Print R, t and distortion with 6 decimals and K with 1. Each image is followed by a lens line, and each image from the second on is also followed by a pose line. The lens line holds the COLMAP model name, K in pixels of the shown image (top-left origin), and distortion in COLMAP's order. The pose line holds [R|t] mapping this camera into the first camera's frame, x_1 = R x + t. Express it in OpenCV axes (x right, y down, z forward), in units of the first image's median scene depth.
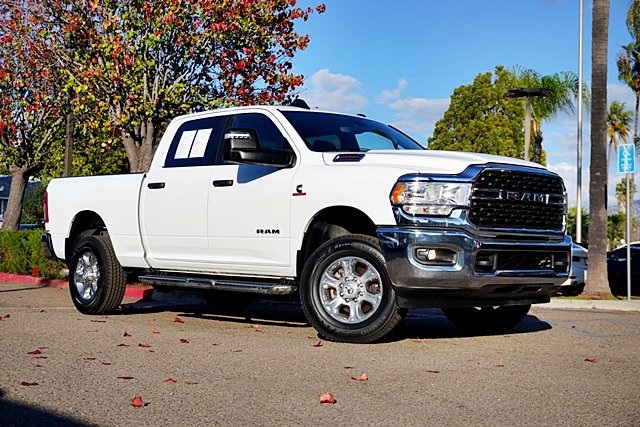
lens RADIAL K [[963.2, 0, 320.0], [0, 963.2, 213.5], [0, 0, 1]] dist [0.031796, 0.028177]
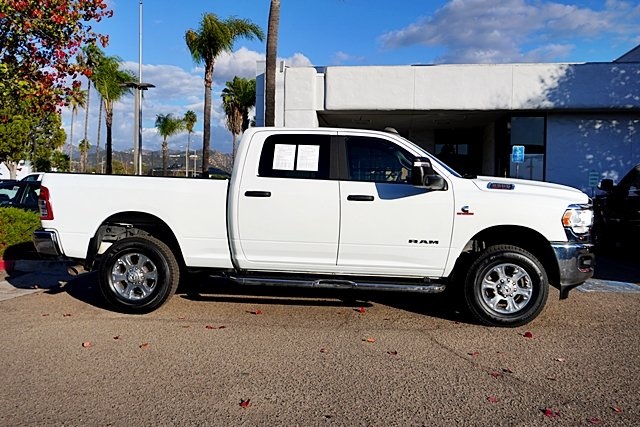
lens RADIAL K [[583.6, 0, 320.0], [0, 583.6, 213.5], [0, 0, 1]] dist [-0.017582, -0.024515]
pose [[0.737219, -0.037468, 0.674614, -0.657549], [-0.033422, 0.995217, 0.091798, -0.081698], [-0.674826, -0.090222, 0.732441, 0.561747]]
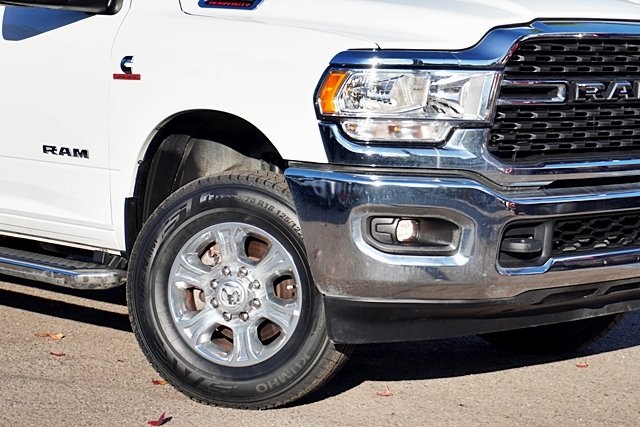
lens RADIAL K [[1815.9, 0, 320.0], [0, 1815.9, 213.5], [0, 0, 1]] dist [0.013771, 0.000071]
pose [[0.999890, -0.003401, 0.014410, 0.056019], [0.001392, 0.990541, 0.137210, -0.072153], [-0.014740, -0.137175, 0.990437, 0.137002]]
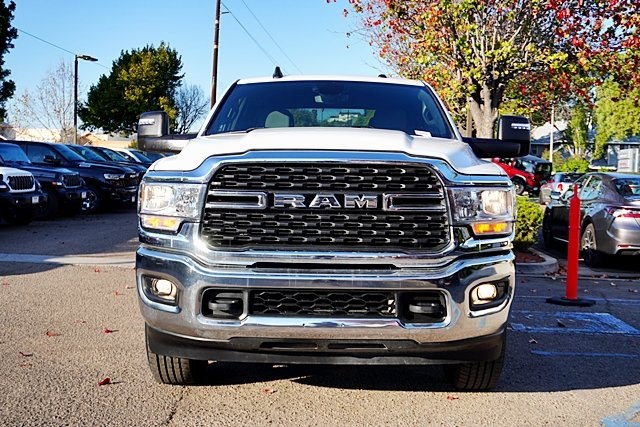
lens RADIAL K [[758.5, 0, 320.0], [0, 758.5, 213.5], [0, 0, 1]] dist [-0.000692, -0.000436]
pose [[0.729603, 0.030085, -0.683209, 0.507960], [0.024202, 0.997270, 0.069760, -0.040334], [0.683443, -0.067432, 0.726883, 0.598063]]
